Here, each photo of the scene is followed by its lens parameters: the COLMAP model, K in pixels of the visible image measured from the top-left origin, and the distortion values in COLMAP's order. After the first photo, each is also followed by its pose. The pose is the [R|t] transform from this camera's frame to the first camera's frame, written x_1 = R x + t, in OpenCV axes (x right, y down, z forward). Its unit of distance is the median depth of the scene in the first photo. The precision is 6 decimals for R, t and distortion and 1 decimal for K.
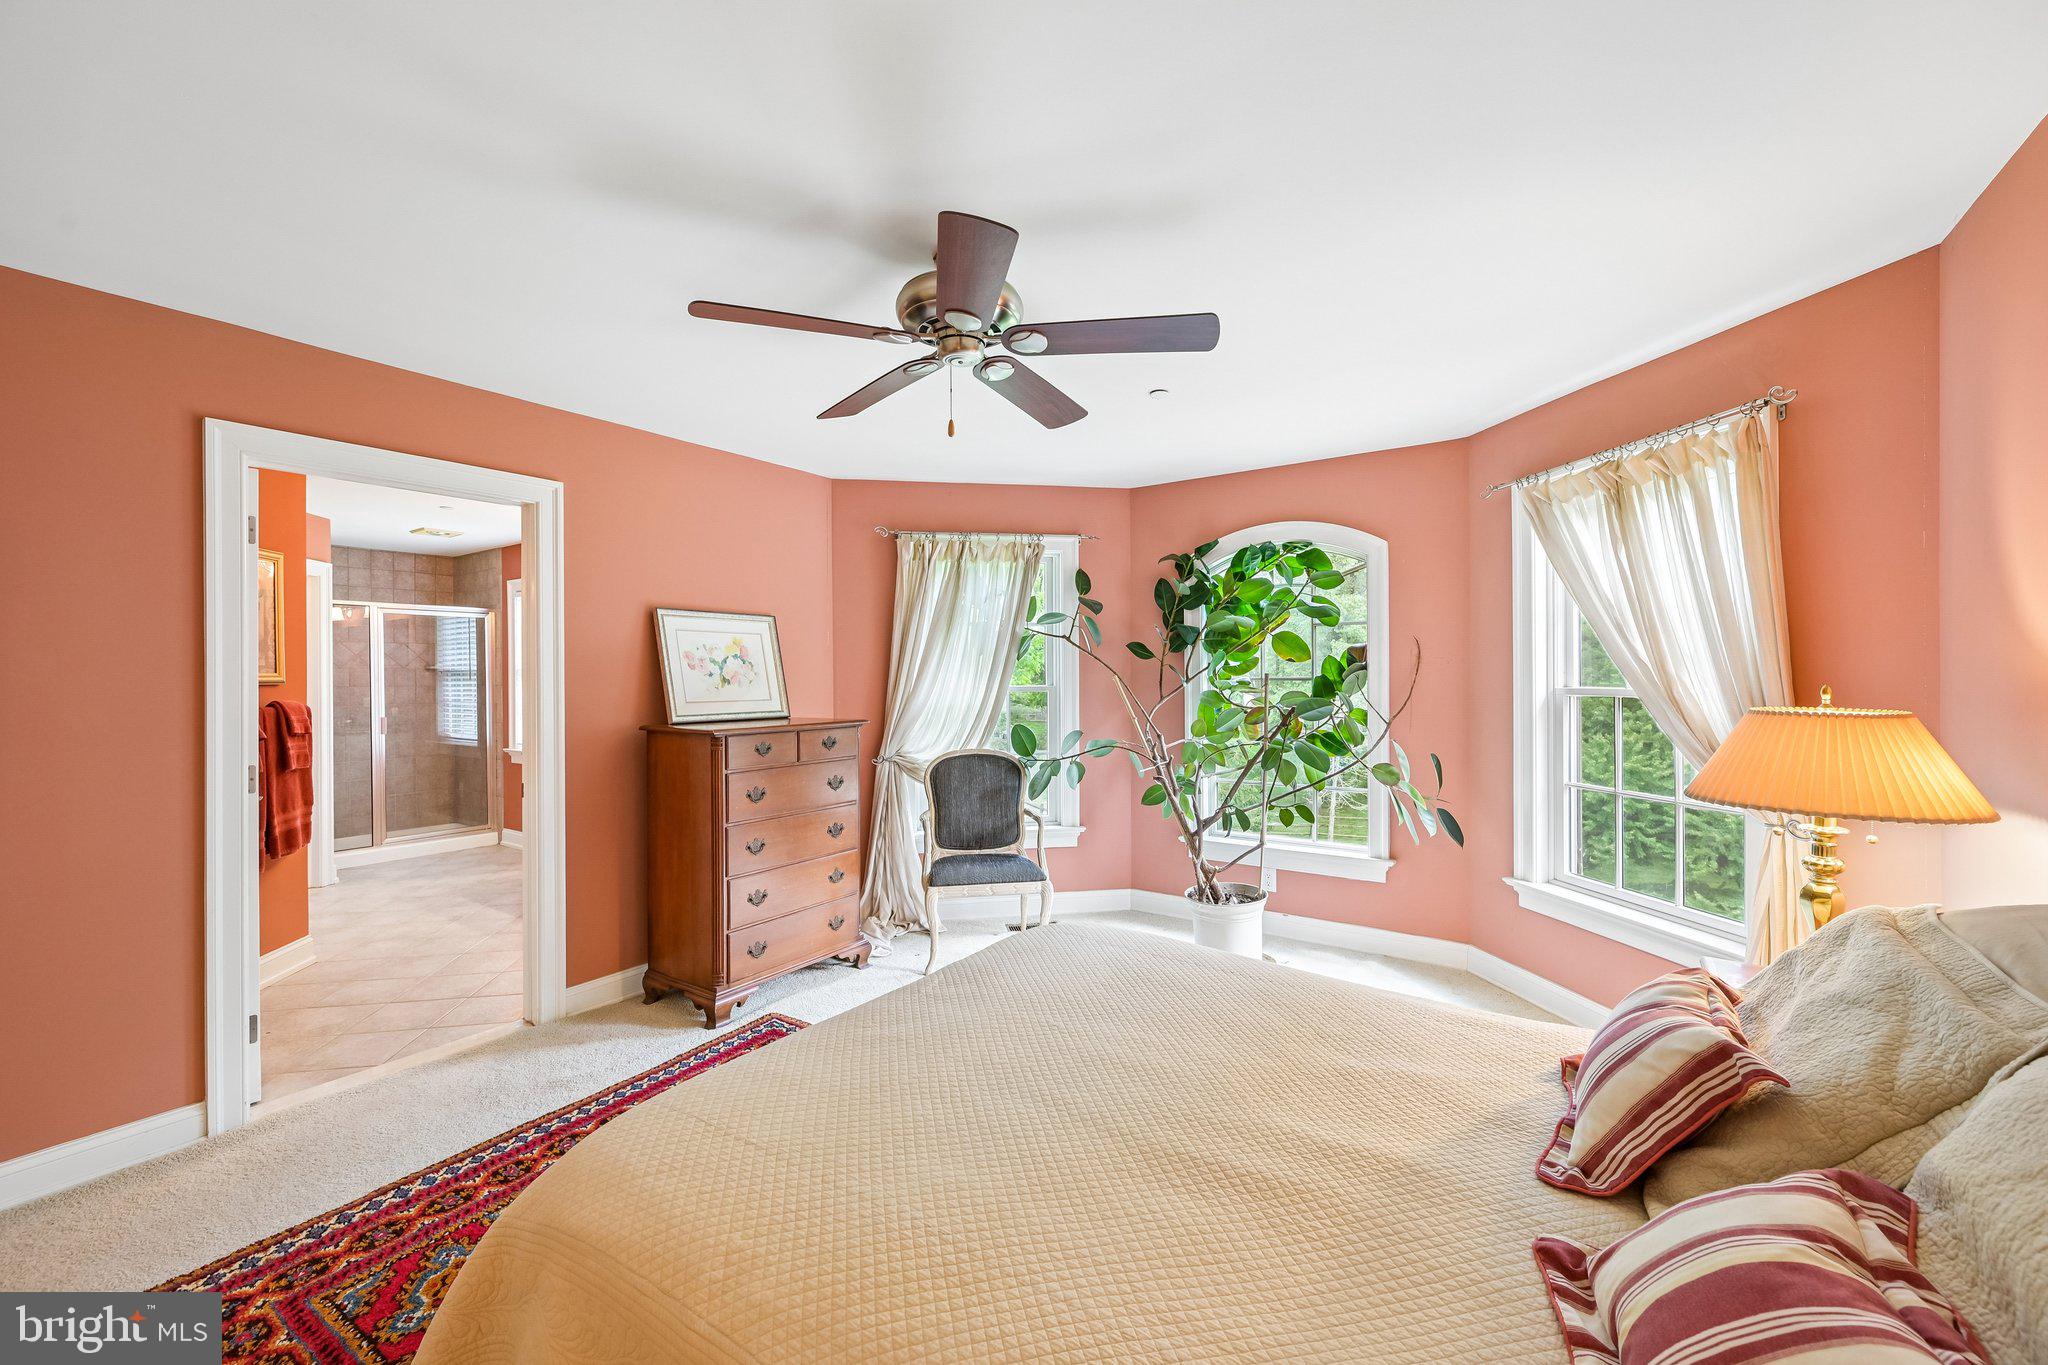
lens RADIAL K [[808.6, 0, 1026.7], [0, 808.6, 676.7], [0, 0, 1]] dist [-0.001454, 0.000169]
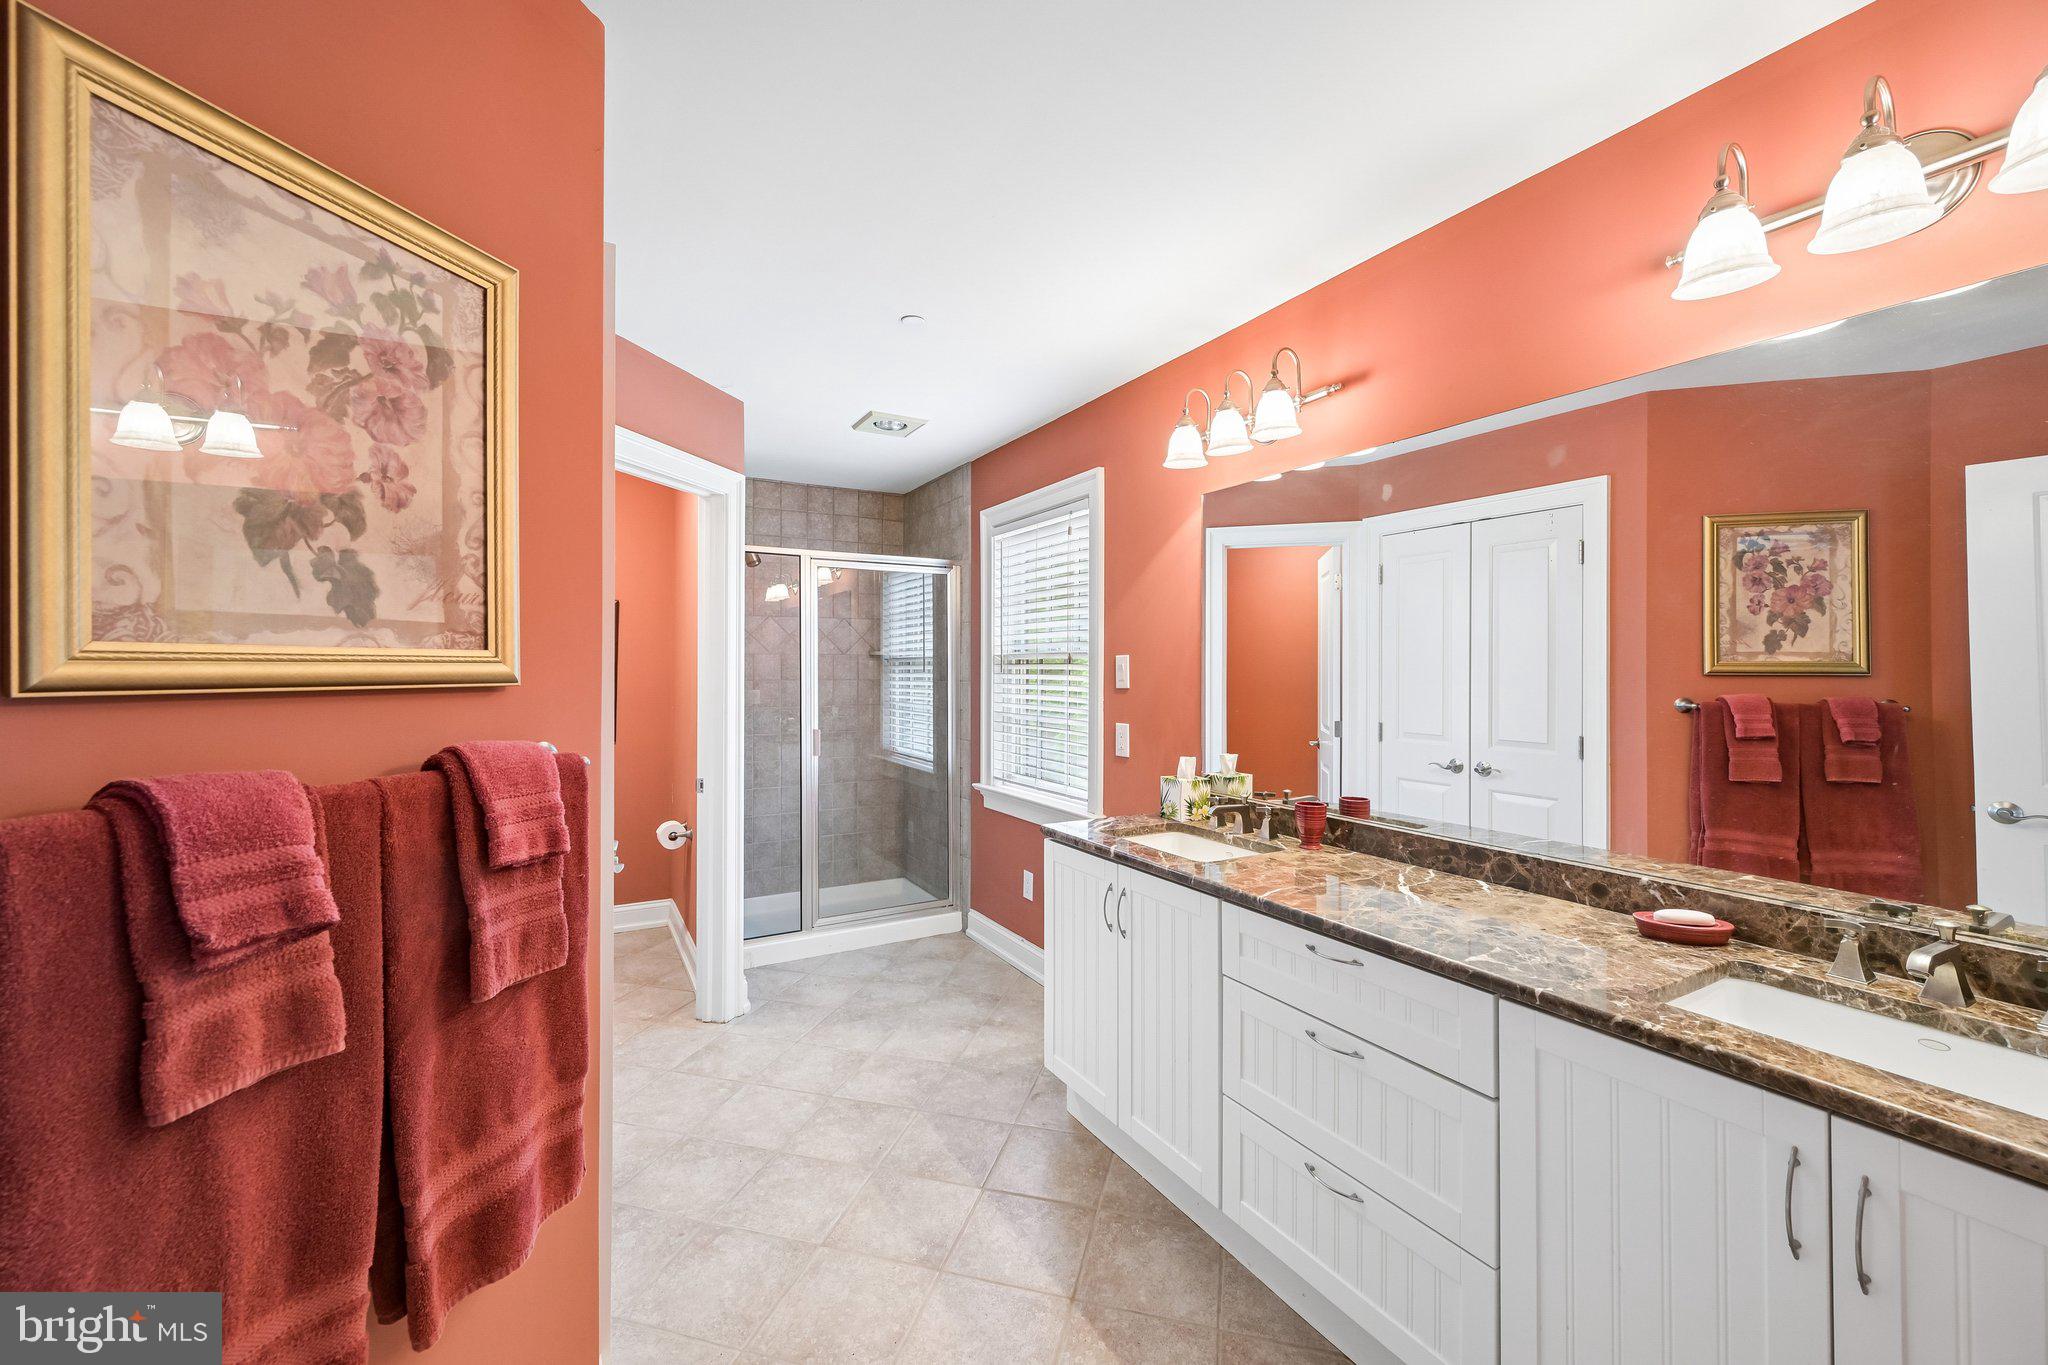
lens RADIAL K [[808.6, 0, 1025.2], [0, 808.6, 670.6], [0, 0, 1]] dist [-0.001454, 0.000169]
pose [[0.903145, 0.009438, -0.429232, -0.337184], [-0.008733, 0.999955, 0.003612, 0.000239], [0.429247, 0.000486, 0.903187, 0.446123]]
